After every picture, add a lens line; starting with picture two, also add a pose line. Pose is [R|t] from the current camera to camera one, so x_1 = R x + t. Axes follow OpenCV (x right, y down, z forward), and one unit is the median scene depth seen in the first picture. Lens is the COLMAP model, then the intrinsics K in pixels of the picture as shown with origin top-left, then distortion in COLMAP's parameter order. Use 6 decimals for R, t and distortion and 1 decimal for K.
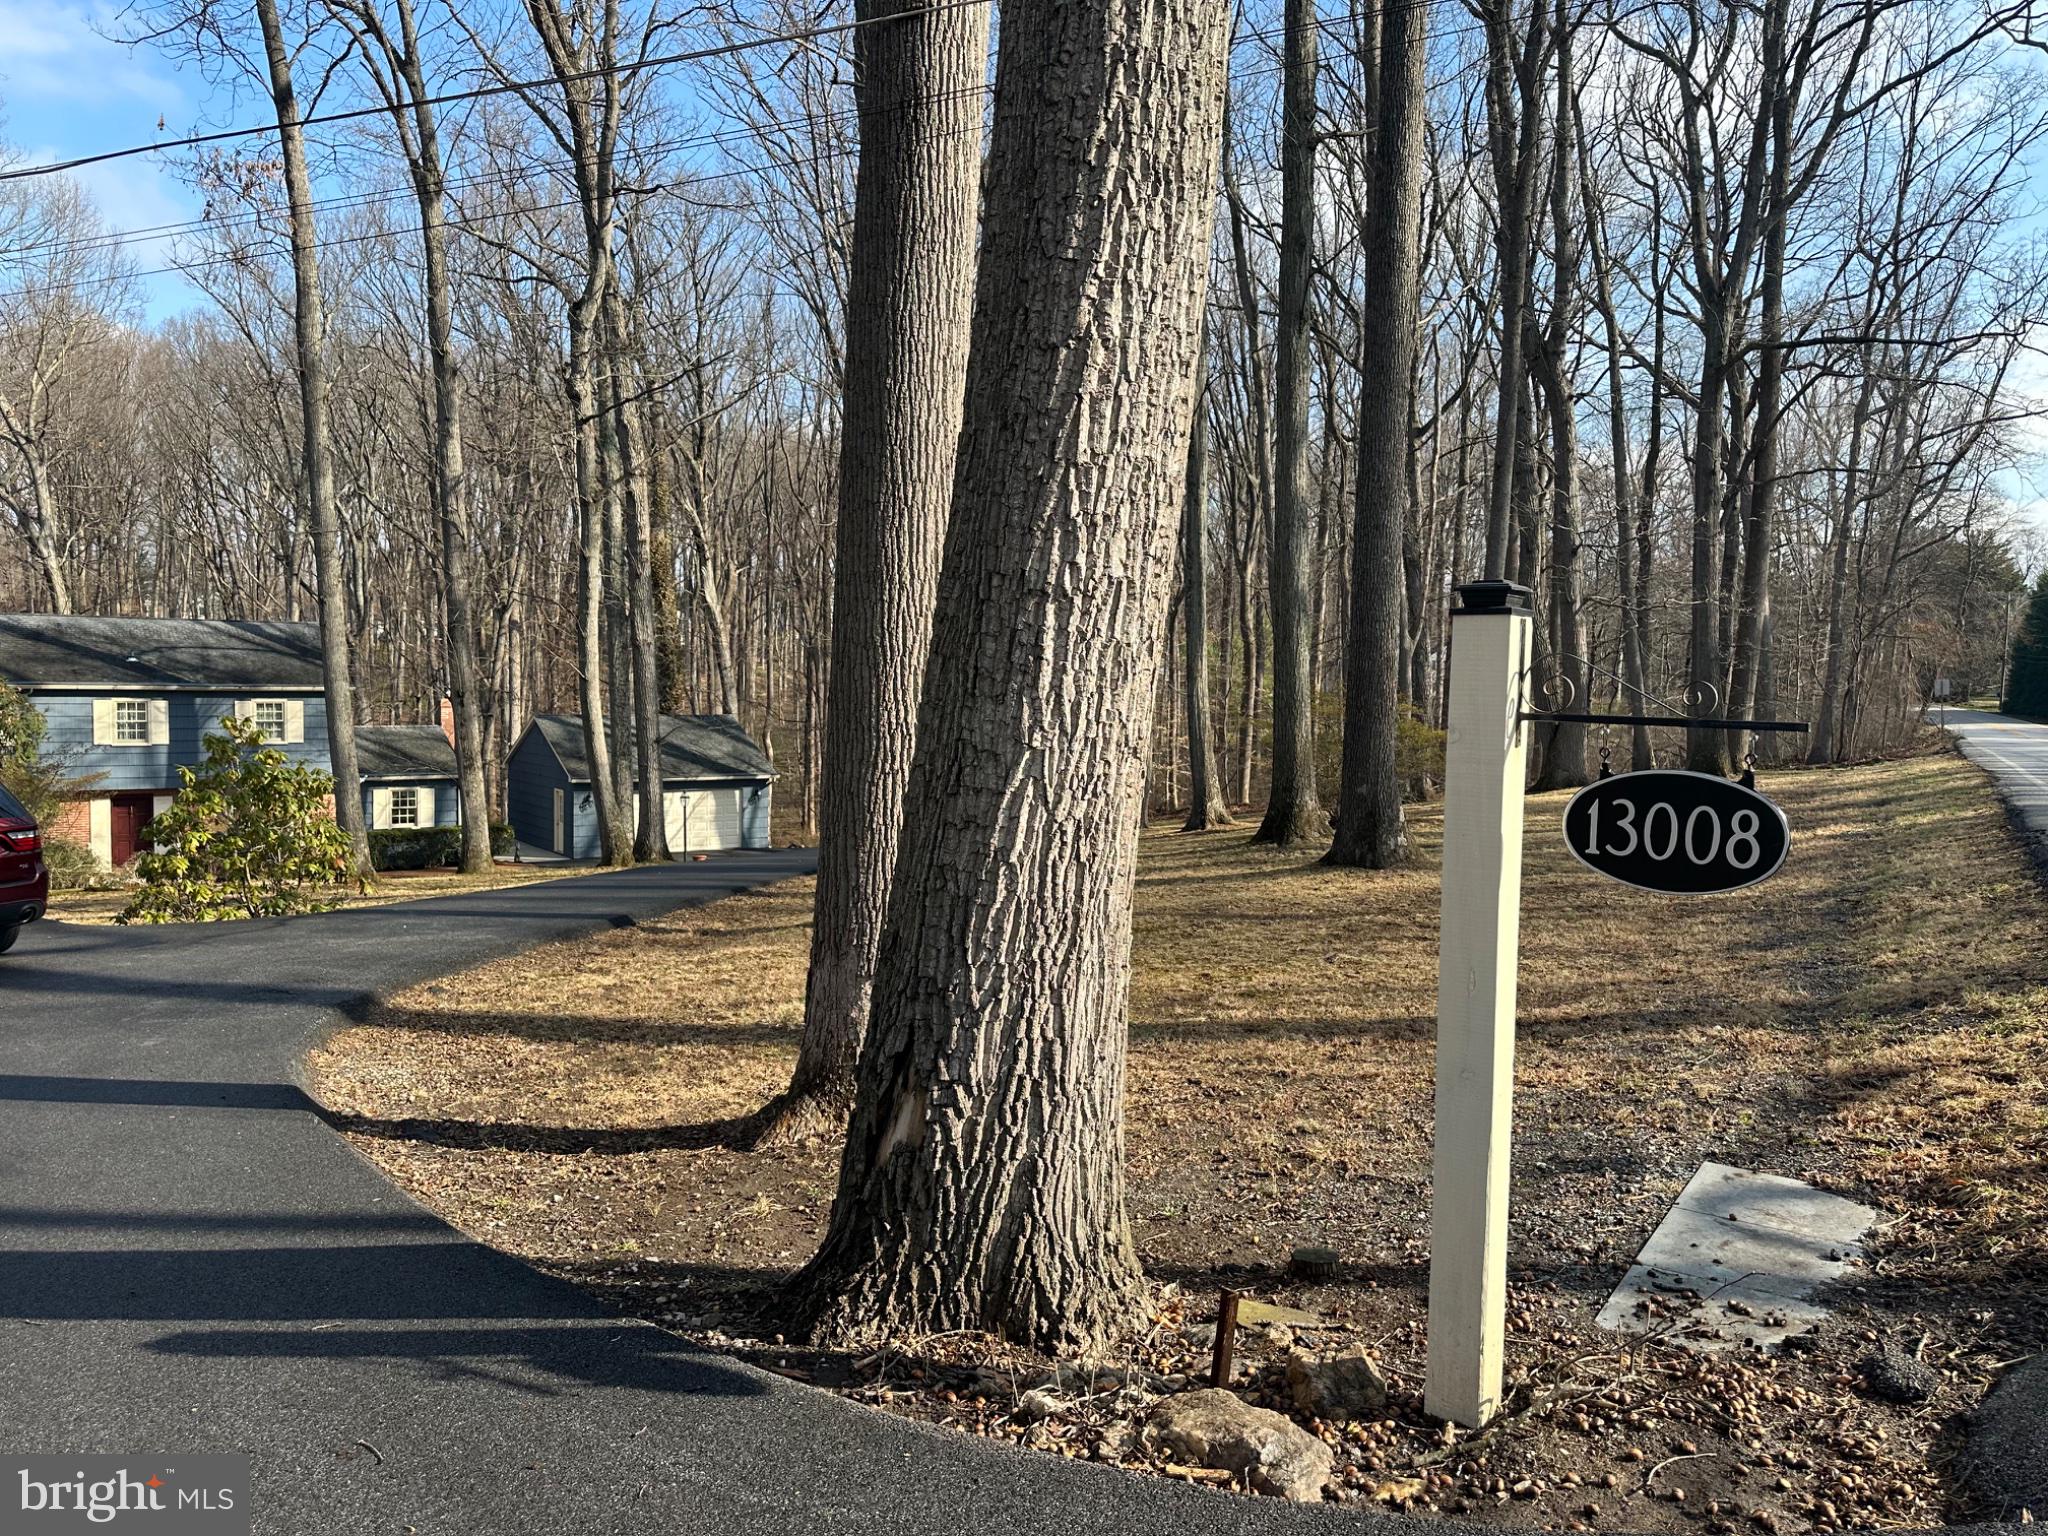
lens RADIAL K [[1410.7, 0, 1027.8], [0, 1410.7, 768.0], [0, 0, 1]] dist [0.009296, -0.011423]
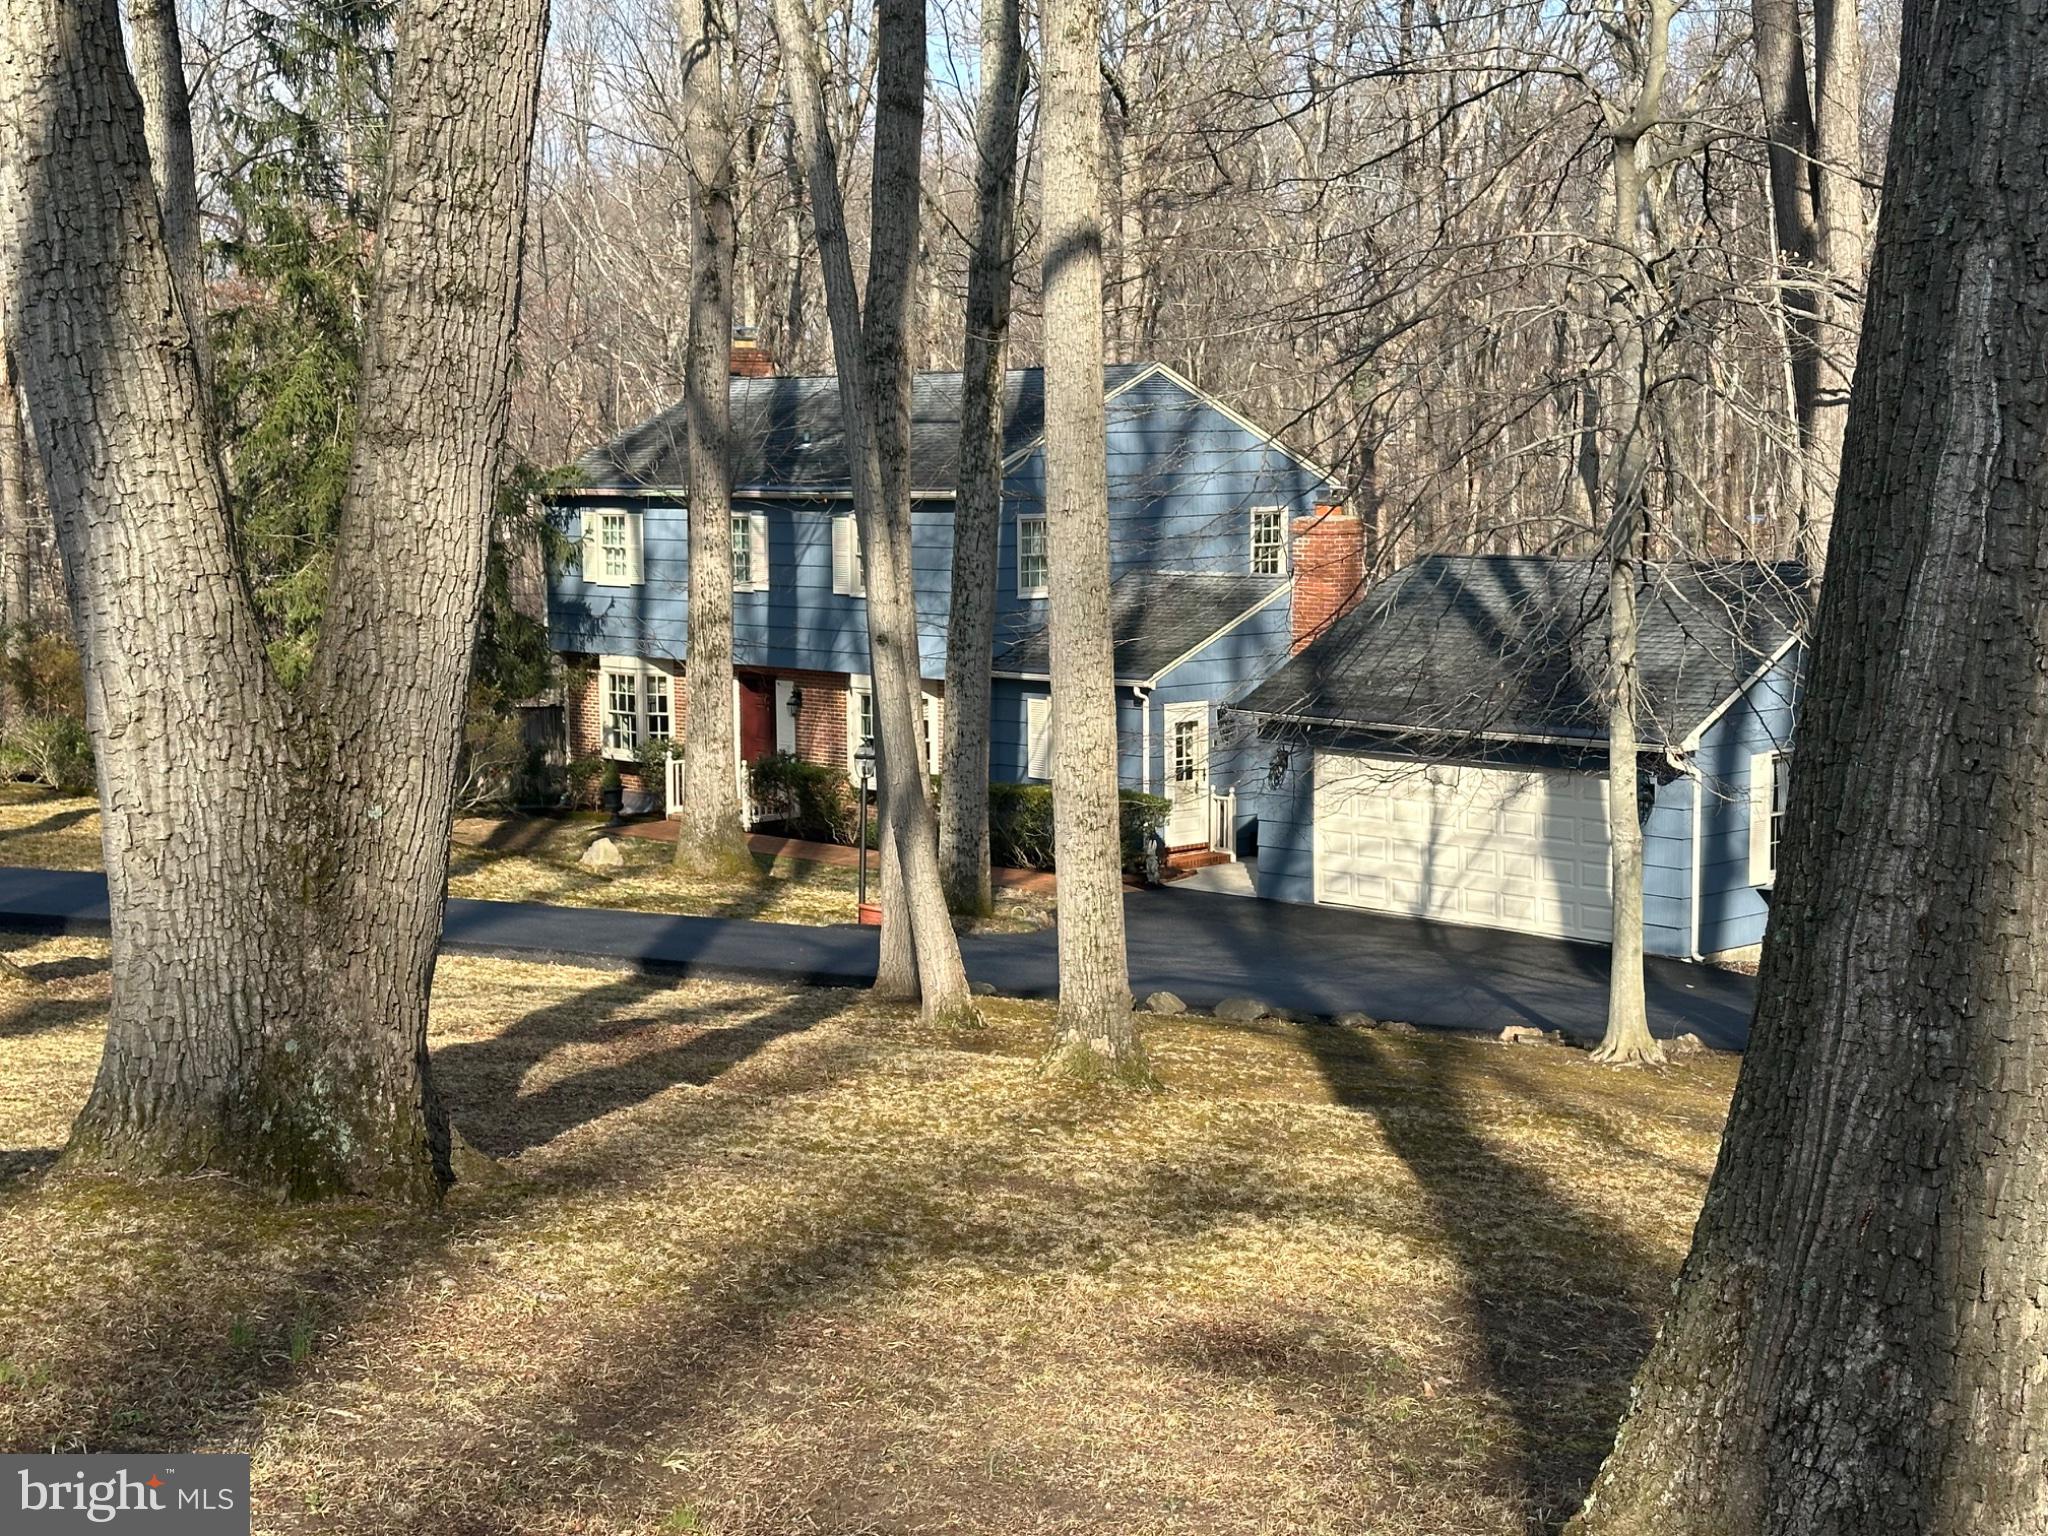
lens RADIAL K [[2970.2, 0, 1020.8], [0, 2970.2, 769.1], [0, 0, 1]] dist [0.002698, 0.000000]
pose [[0.129689, 0.065504, -0.989389, 0.622108], [-0.079272, 0.995307, 0.055505, -0.019283], [0.988381, 0.071232, 0.134273, 0.924860]]
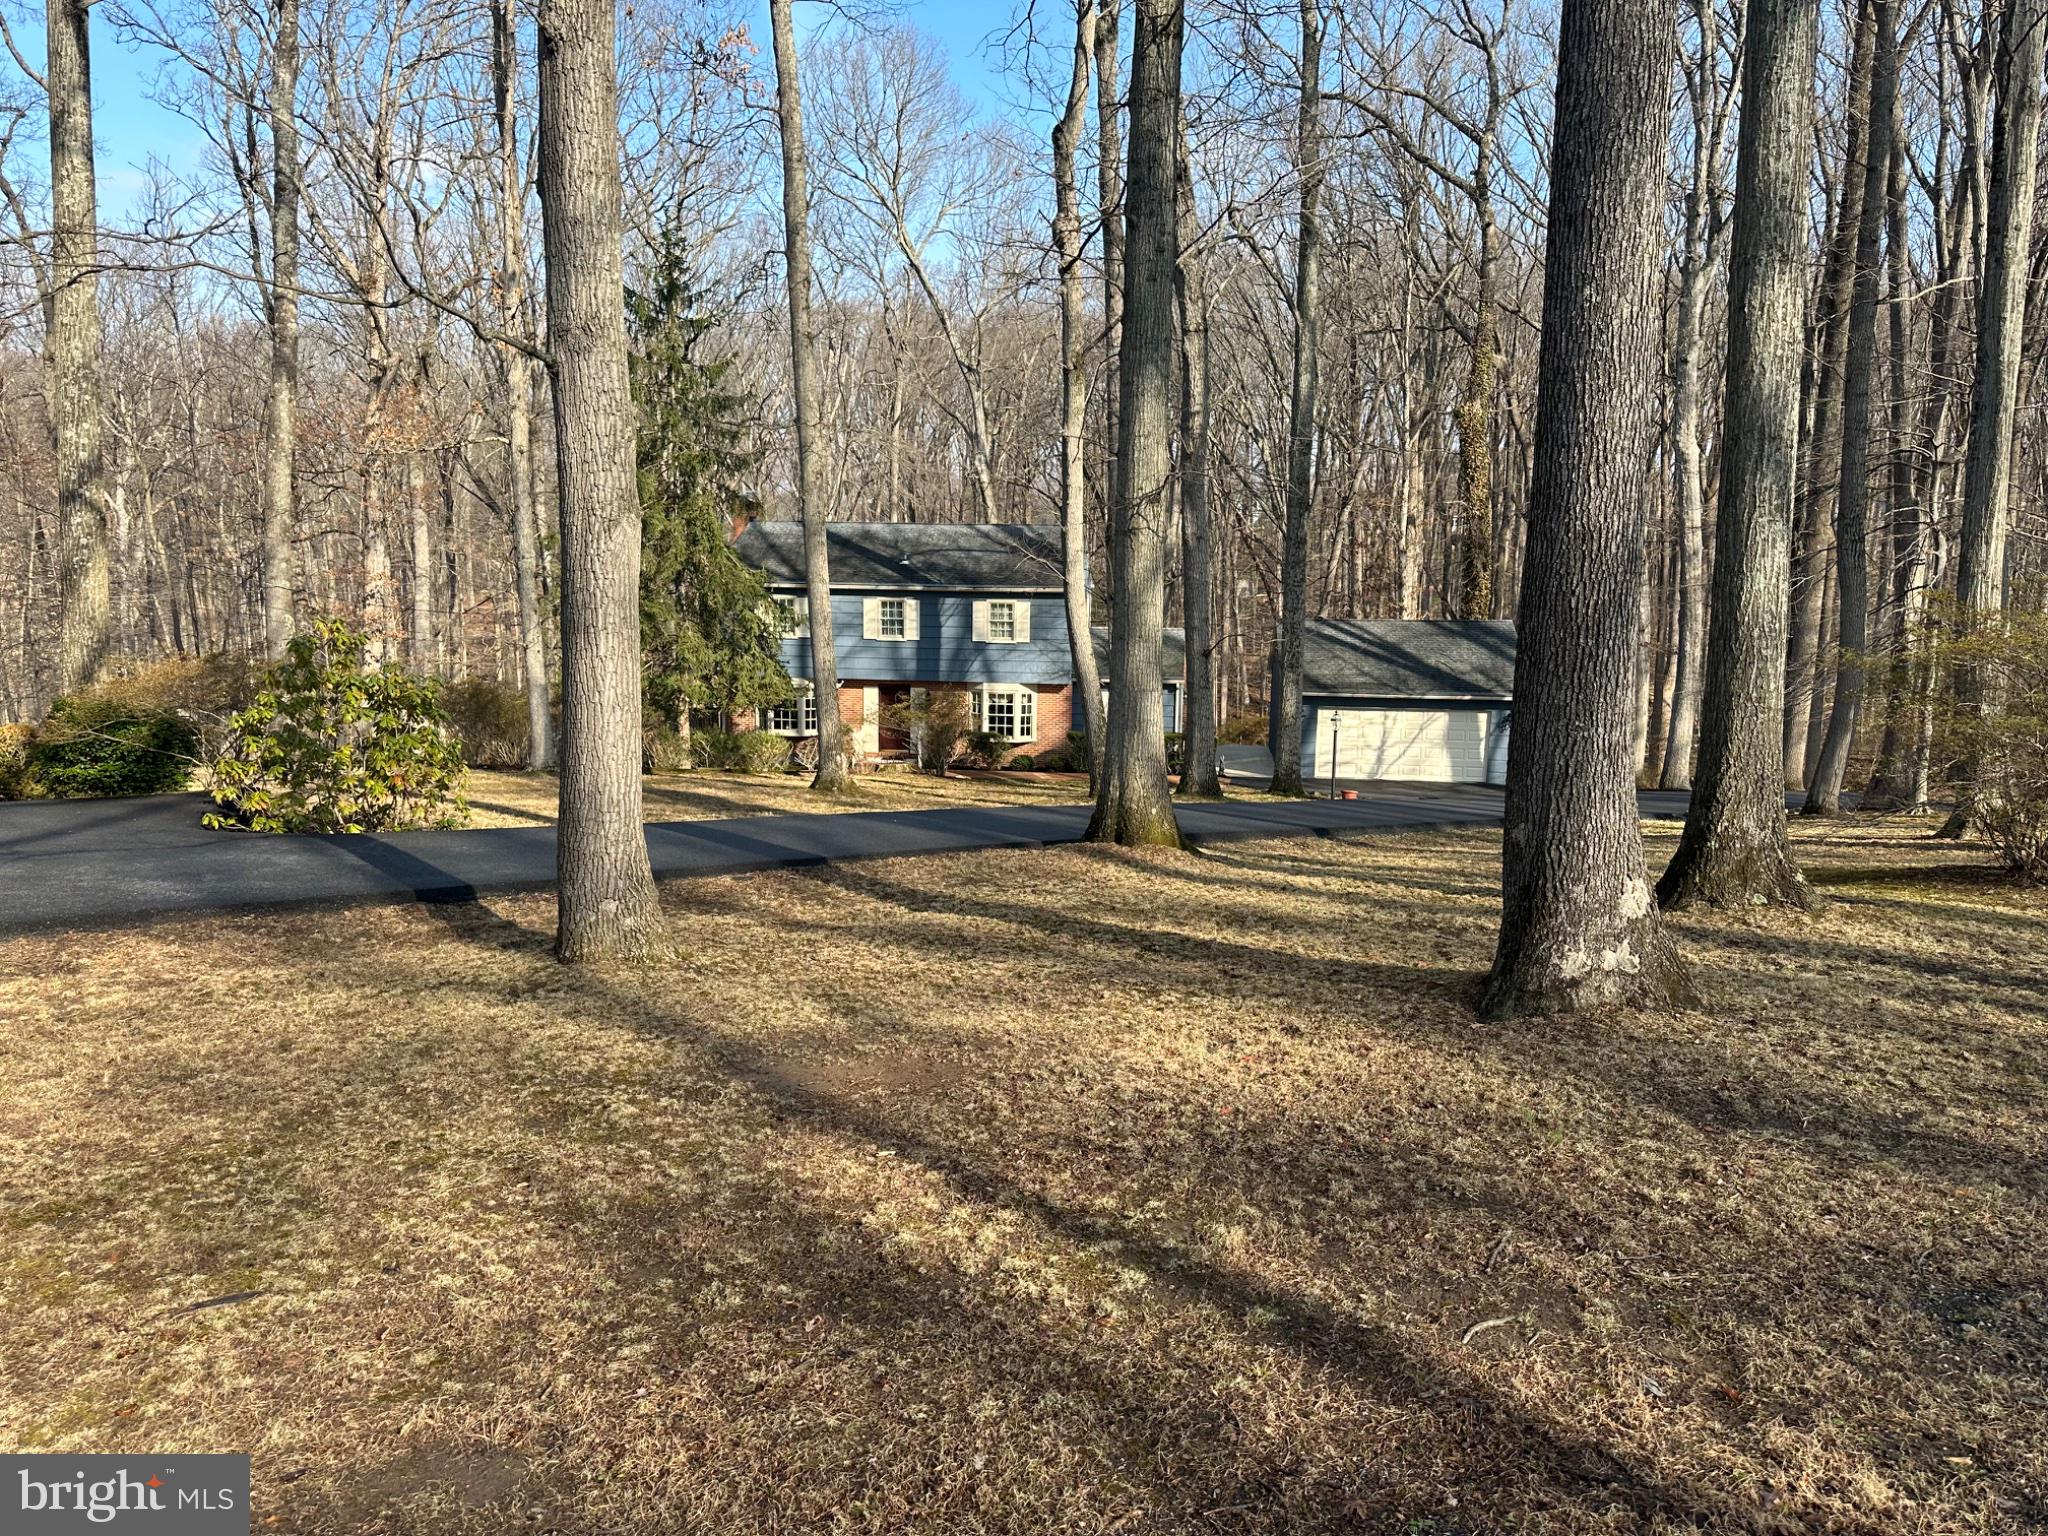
lens RADIAL K [[1410.7, 0, 1022.8], [0, 1410.7, 765.1], [0, 0, 1]] dist [0.009296, -0.011423]
pose [[0.751774, 0.084225, -0.654020, 0.171137], [-0.040182, 0.995818, 0.082054, -0.013012], [0.658195, -0.035406, 0.752014, 0.224751]]
